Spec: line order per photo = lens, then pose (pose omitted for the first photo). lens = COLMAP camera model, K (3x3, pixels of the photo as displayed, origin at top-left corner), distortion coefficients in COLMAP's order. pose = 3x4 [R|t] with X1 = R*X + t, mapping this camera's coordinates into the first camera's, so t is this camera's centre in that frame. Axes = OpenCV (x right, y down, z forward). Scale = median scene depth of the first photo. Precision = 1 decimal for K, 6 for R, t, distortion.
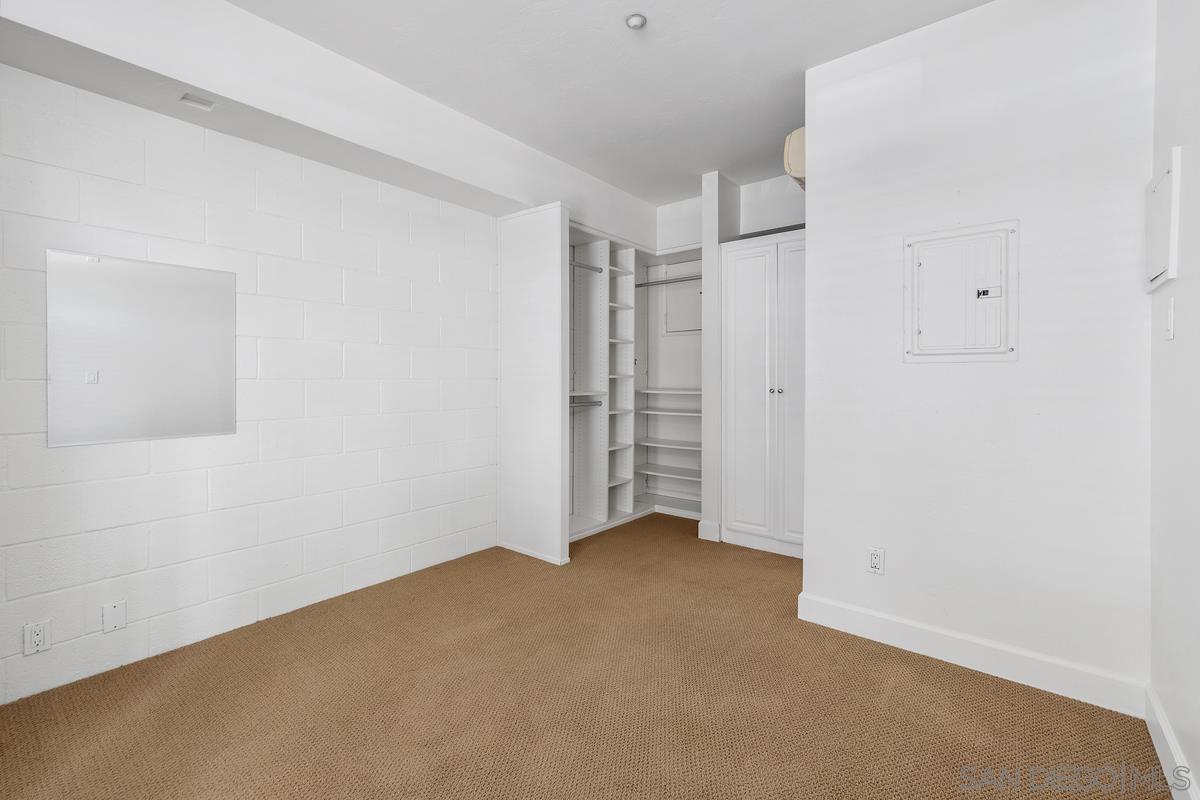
lens RADIAL K [[515.4, 0, 598.2], [0, 515.4, 383.1], [0, 0, 1]] dist [0.001458, 0.000386]
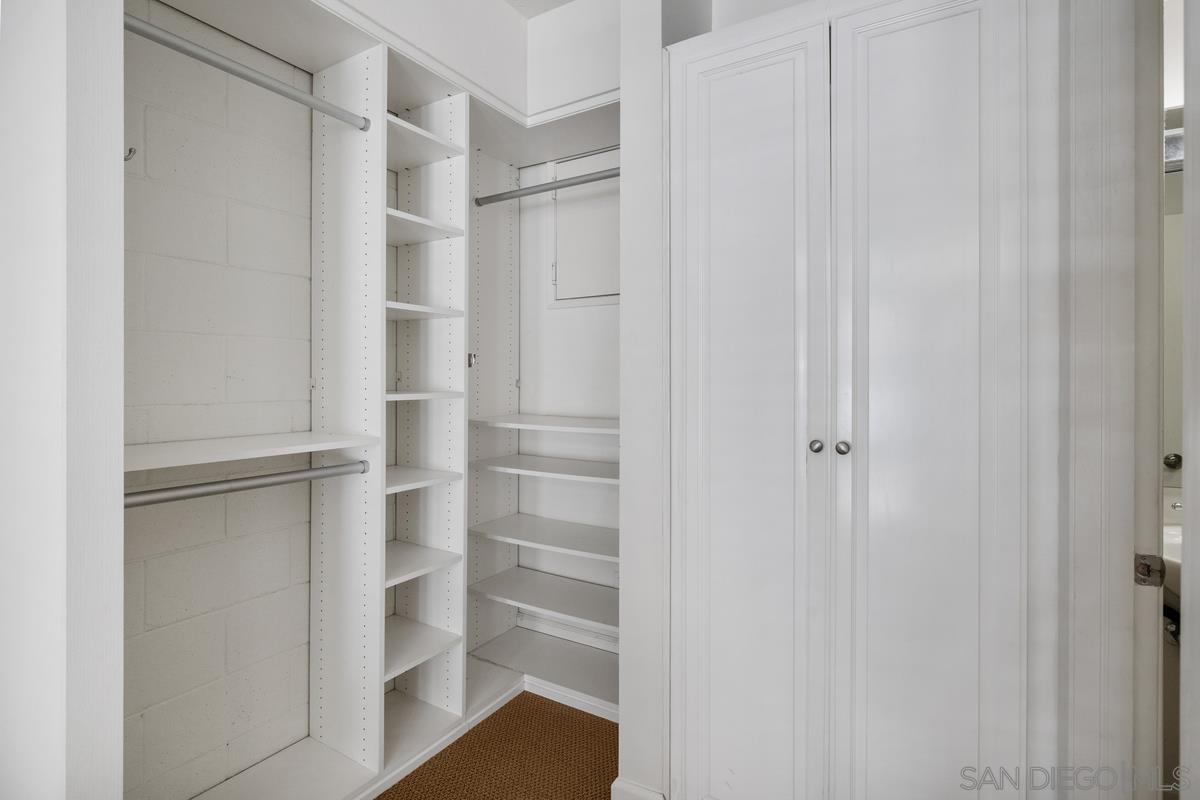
lens RADIAL K [[592.8, 0, 601.7], [0, 592.8, 385.2], [0, 0, 1]] dist [0.000949, 0.000095]
pose [[0.990797, 0.001454, 0.135348, 0.134587], [-0.000758, 0.999986, -0.005193, -0.021711], [-0.135354, 0.005043, 0.990784, 0.591979]]
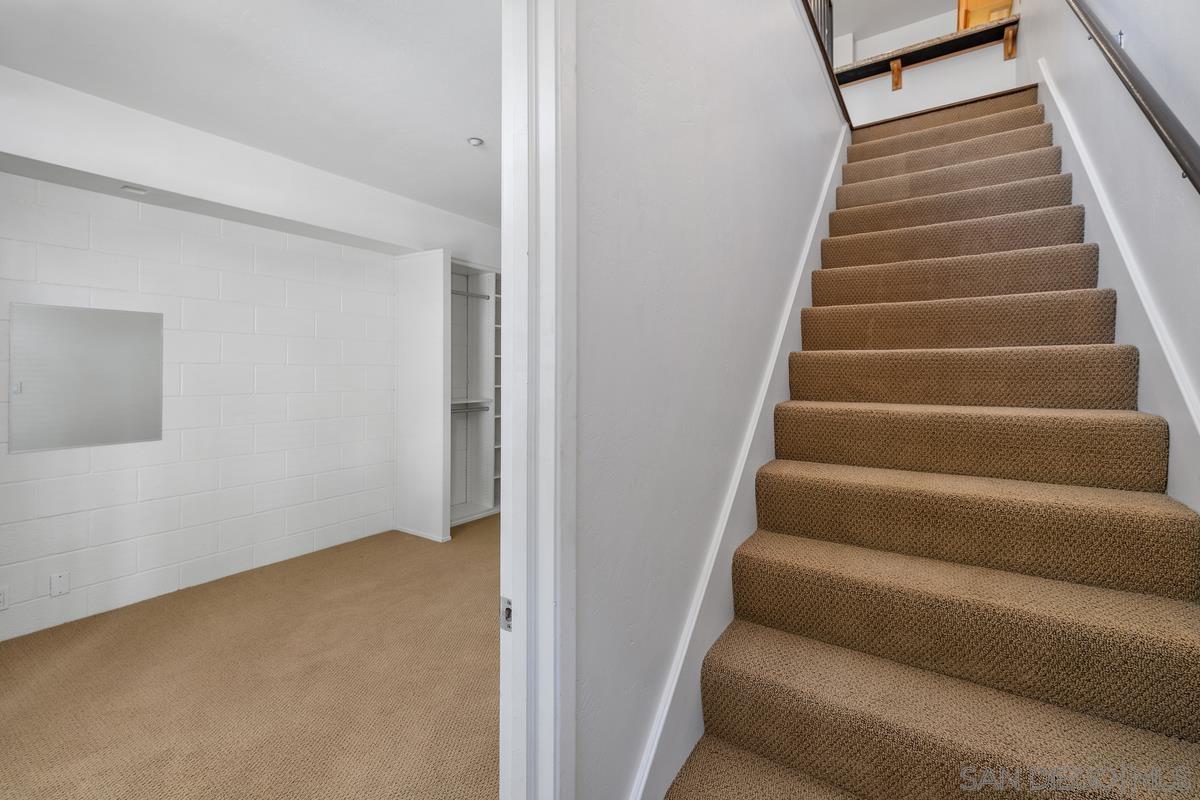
lens RADIAL K [[519.8, 0, 598.8], [0, 519.8, 370.7], [0, 0, 1]] dist [0.000683, -0.000008]
pose [[0.995474, 0.000328, 0.095032, 0.161609], [0.000931, 0.999912, -0.013209, -0.036324], [-0.095028, 0.013237, 0.995387, -0.248212]]
